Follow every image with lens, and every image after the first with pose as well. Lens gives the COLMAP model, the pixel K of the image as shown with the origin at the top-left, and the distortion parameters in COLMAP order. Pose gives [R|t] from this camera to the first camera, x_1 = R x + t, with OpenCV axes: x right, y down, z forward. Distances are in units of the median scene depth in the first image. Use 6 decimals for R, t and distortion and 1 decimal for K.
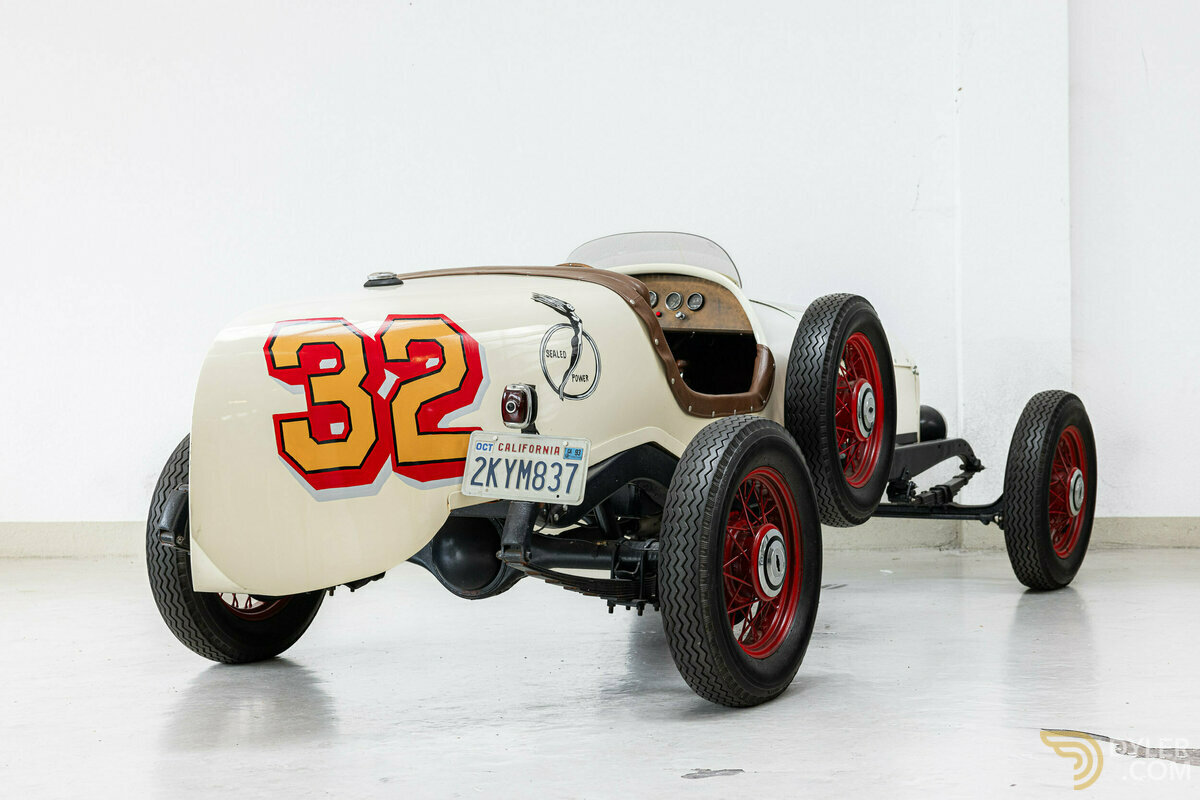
lens RADIAL K [[1884.9, 0, 599.3], [0, 1884.9, 392.9], [0, 0, 1]] dist [0.005019, 0.000000]
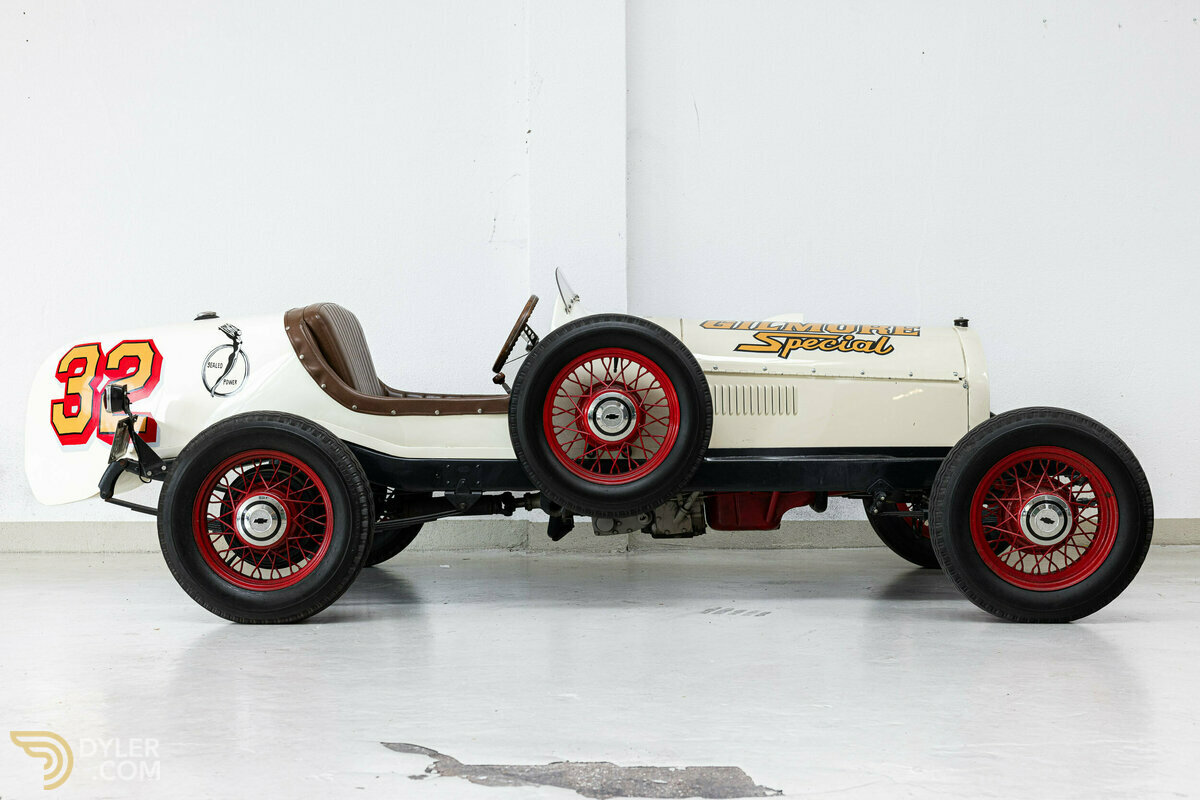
lens RADIAL K [[1572.0, 0, 605.5], [0, 1572.0, 403.0], [0, 0, 1]] dist [-0.003605, 0.000000]
pose [[0.494967, 0.026249, -0.868515, 1.273391], [-0.021280, 0.999610, 0.018084, -0.021298], [0.868651, 0.009531, 0.495333, 0.705807]]
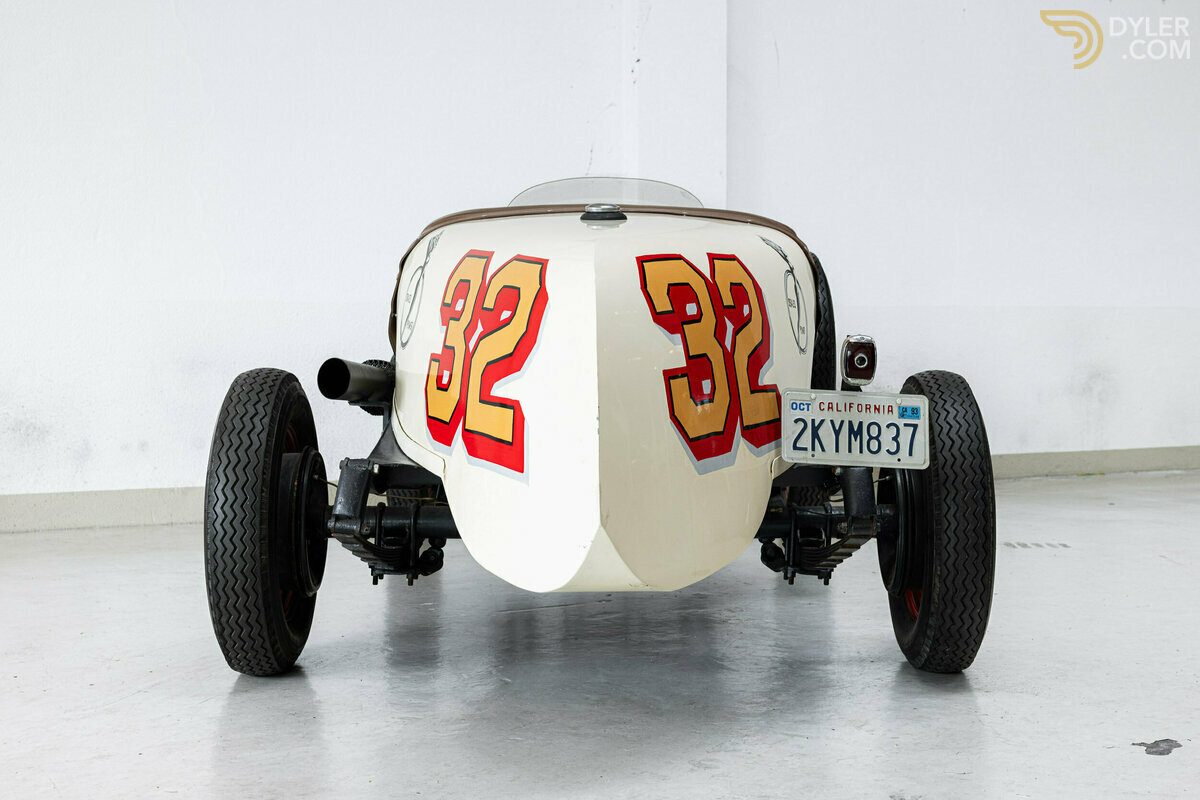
lens RADIAL K [[1684.3, 0, 601.4], [0, 1684.3, 402.1], [0, 0, 1]] dist [-0.030201, 0.000000]
pose [[0.867187, -0.010574, 0.497870, -0.541594], [-0.003146, 0.999638, 0.026711, 0.005804], [-0.497972, -0.024730, 0.866840, 0.366995]]
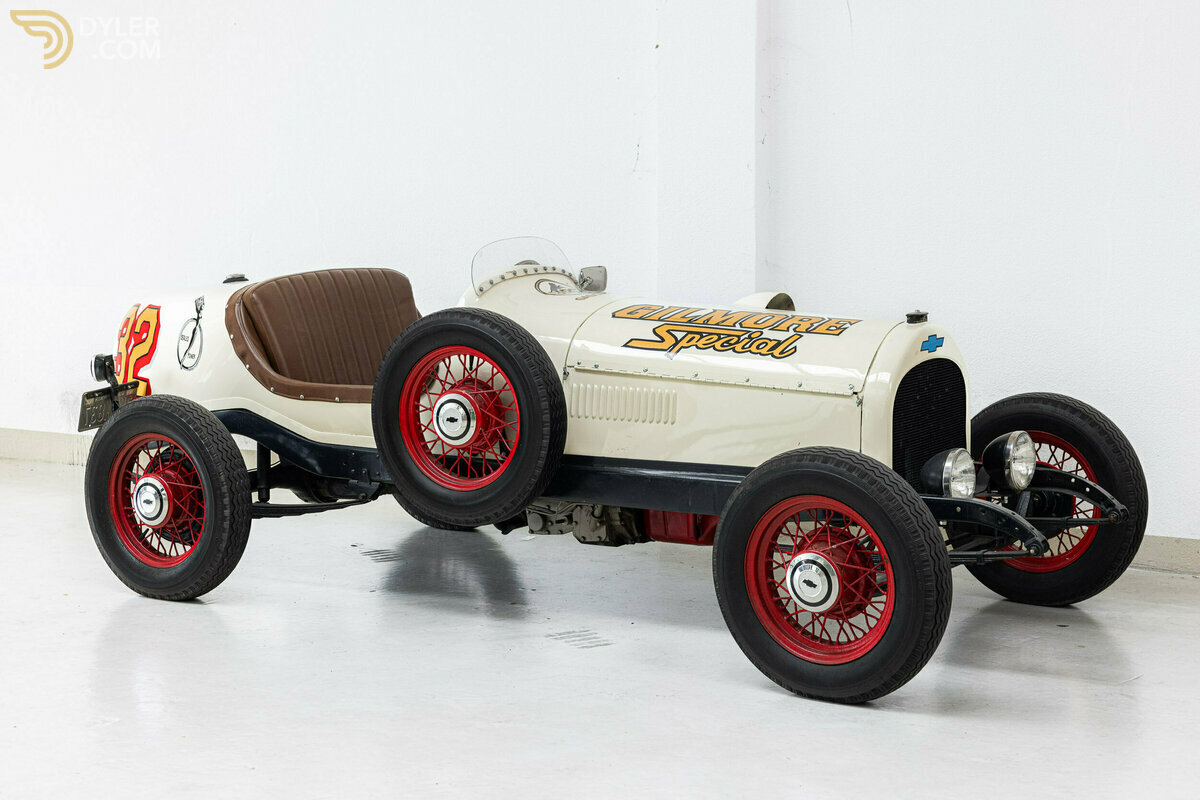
lens RADIAL K [[2111.4, 0, 600.6], [0, 2111.4, 402.9], [0, 0, 1]] dist [-0.016764, 0.000000]
pose [[-0.063559, 0.133377, -0.989025, 1.741140], [-0.012578, 0.990843, 0.134431, -0.213708], [0.997899, 0.020984, -0.061299, 1.536662]]
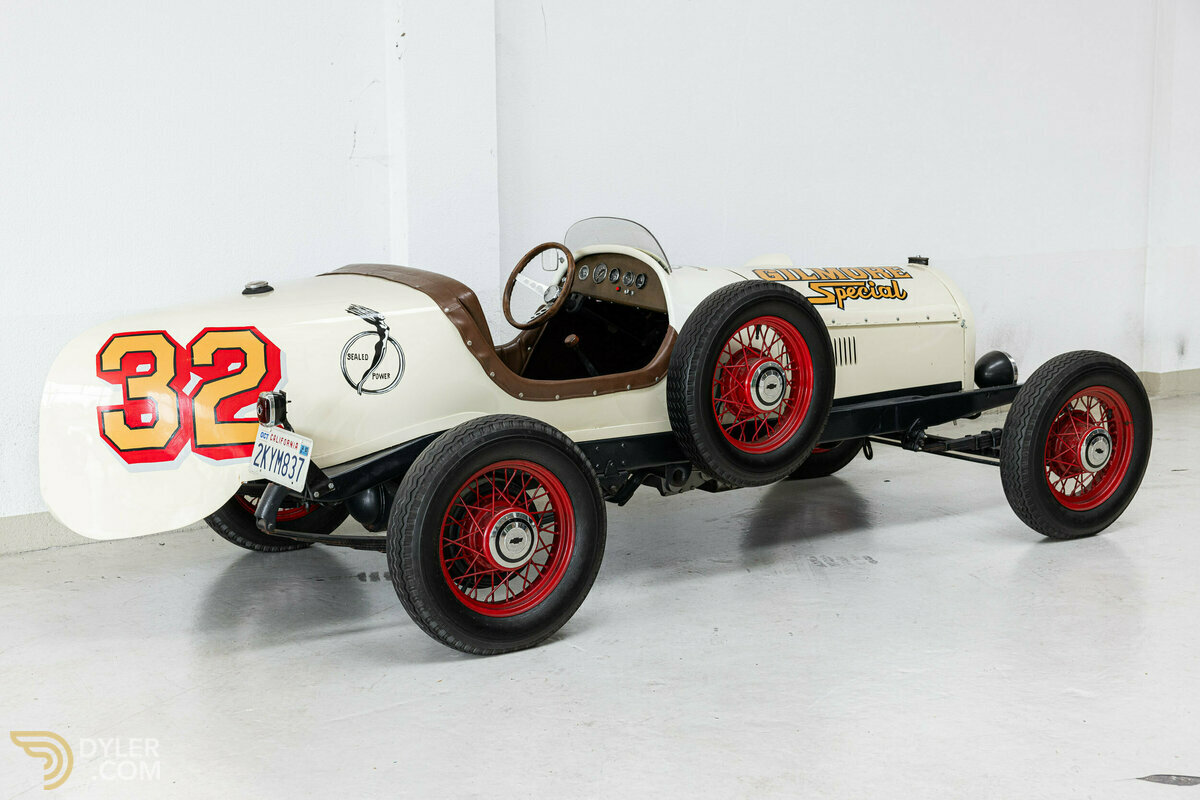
lens RADIAL K [[1685.4, 0, 594.1], [0, 1685.4, 400.9], [0, 0, 1]] dist [0.029525, 0.000000]
pose [[0.902468, 0.071432, -0.424794, 0.630897], [-0.015143, 0.990806, 0.134439, -0.153261], [0.430491, -0.114894, 0.895252, 0.078273]]
